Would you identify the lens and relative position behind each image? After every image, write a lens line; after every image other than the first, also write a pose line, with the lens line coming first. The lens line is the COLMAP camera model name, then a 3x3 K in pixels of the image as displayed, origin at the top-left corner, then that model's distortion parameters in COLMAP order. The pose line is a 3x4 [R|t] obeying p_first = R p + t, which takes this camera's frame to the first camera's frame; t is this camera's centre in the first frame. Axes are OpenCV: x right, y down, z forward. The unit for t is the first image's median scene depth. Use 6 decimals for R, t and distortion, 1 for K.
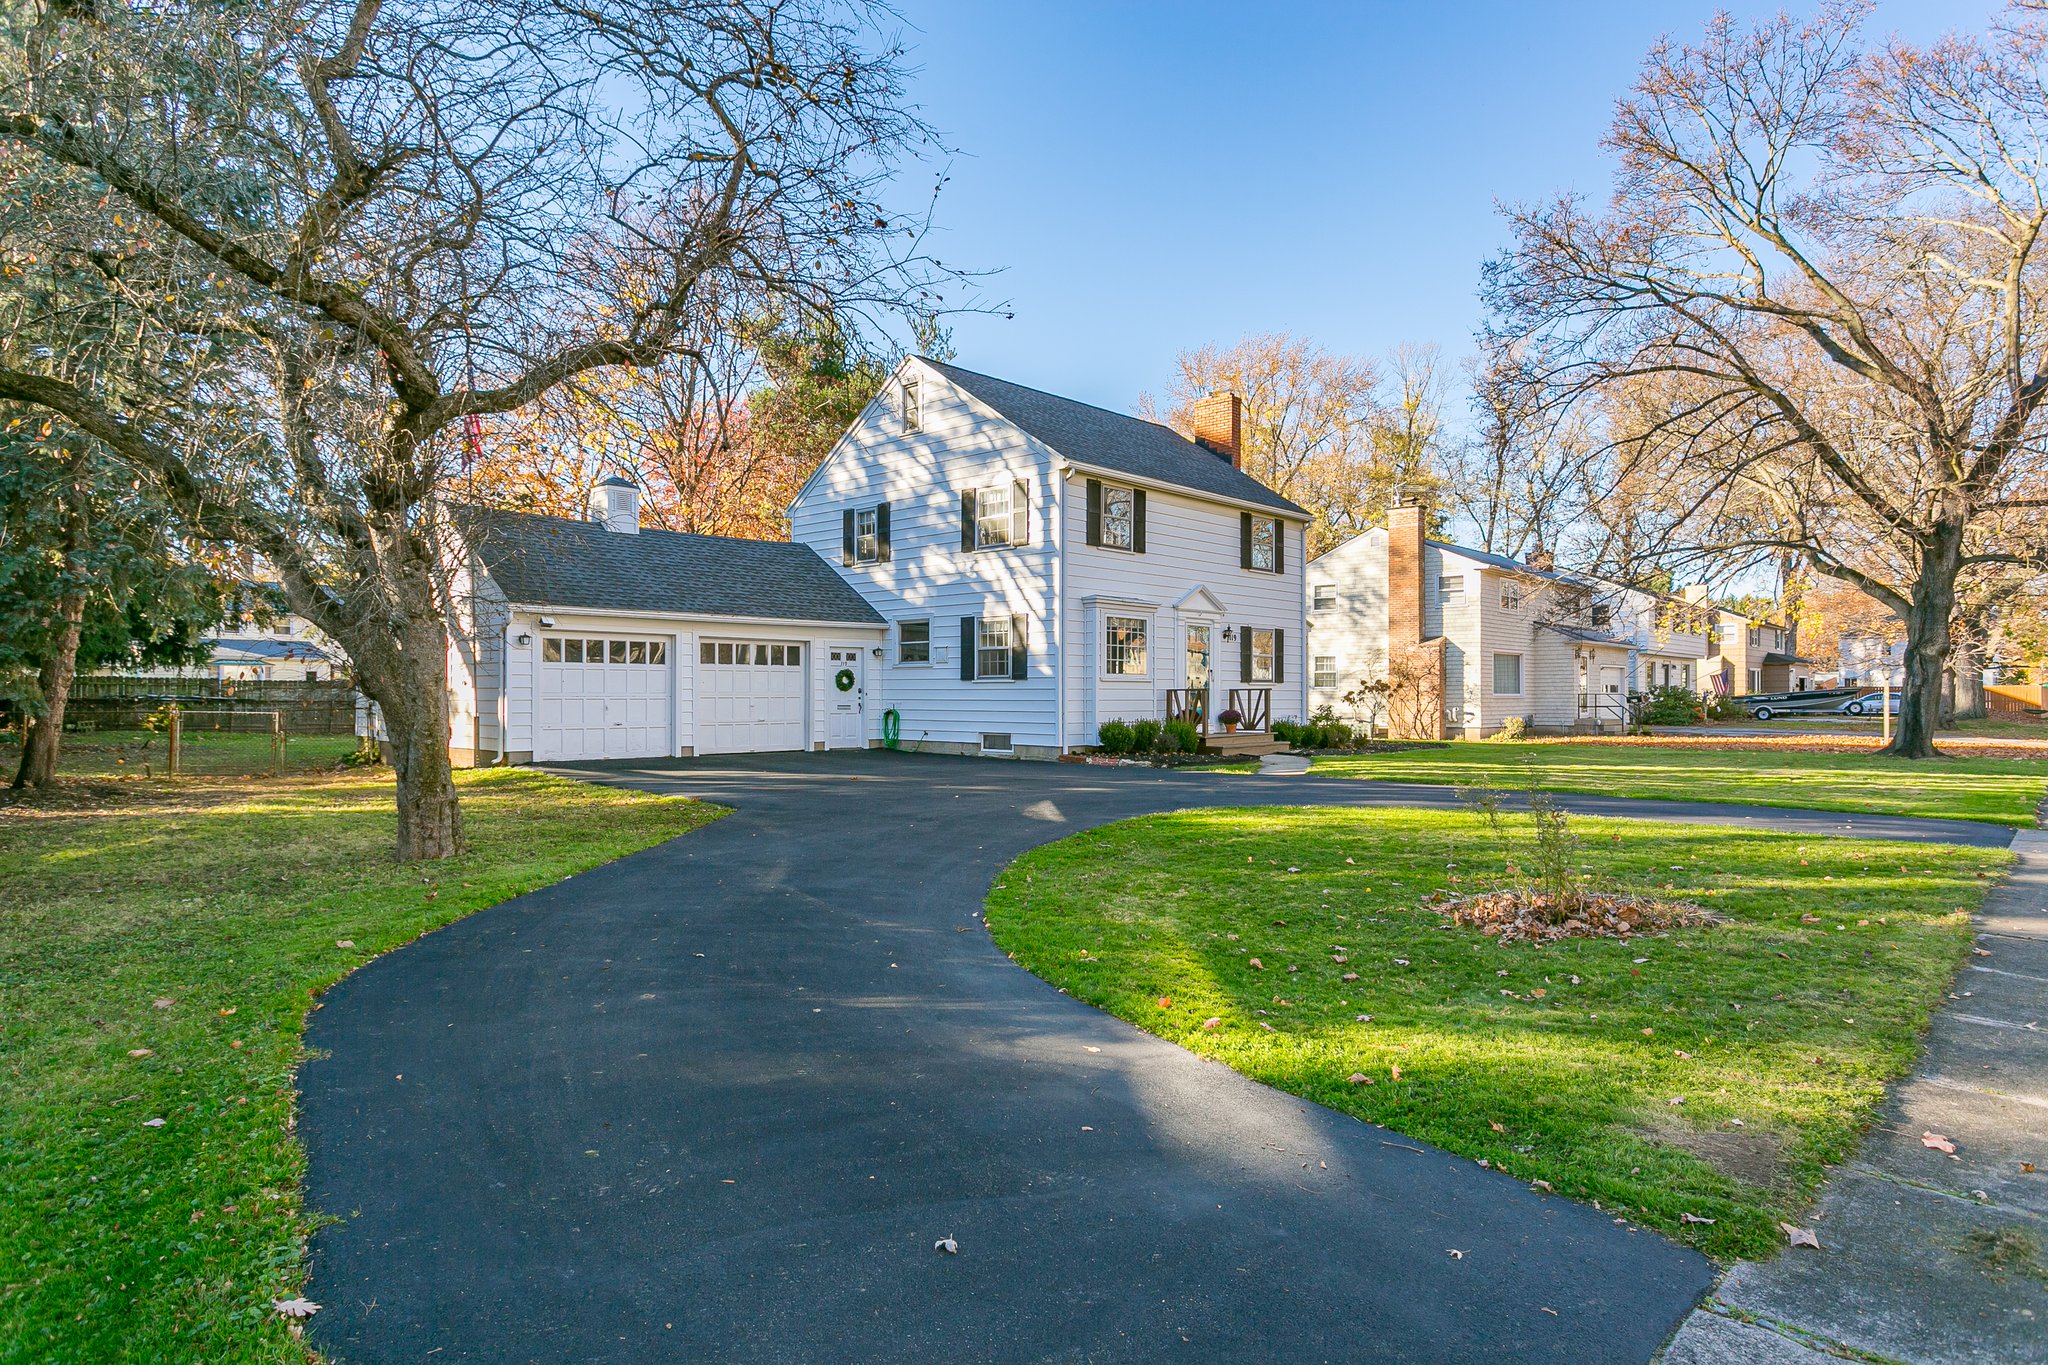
lens RADIAL K [[1164.0, 0, 1036.7], [0, 1164.0, 681.4], [0, 0, 1]] dist [-0.011128, 0.000426]
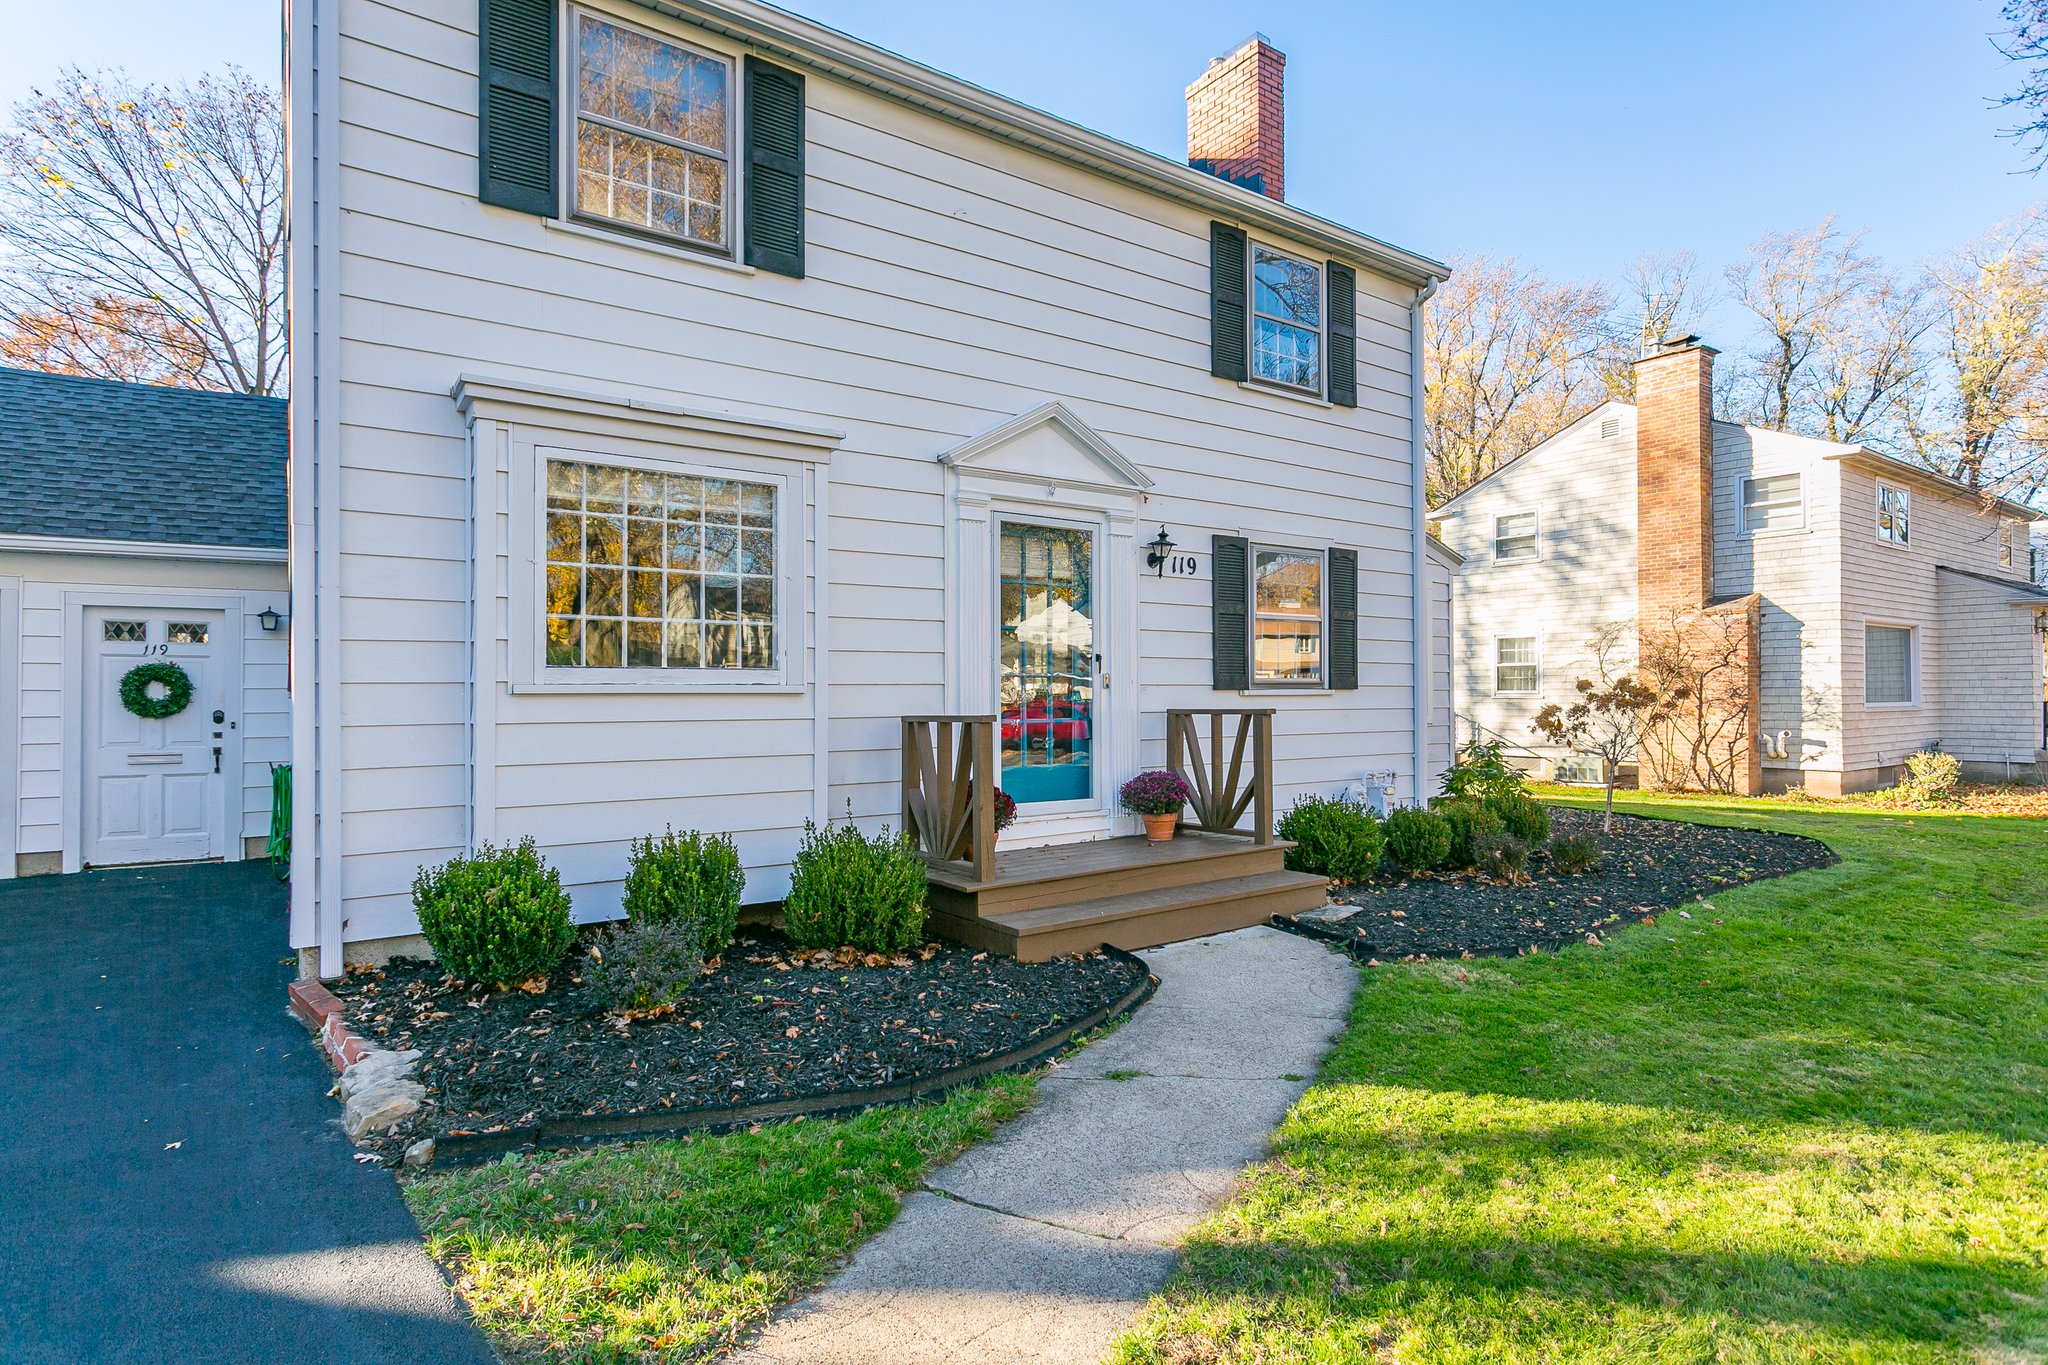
lens RADIAL K [[1066.6, 0, 1028.8], [0, 1066.6, 684.3], [0, 0, 1]] dist [-0.002286, 0.003740]
pose [[0.977382, -0.005768, -0.211402, 0.206816], [0.006513, 0.999975, 0.002826, -0.002483], [0.211380, -0.004139, 0.977395, 0.723203]]
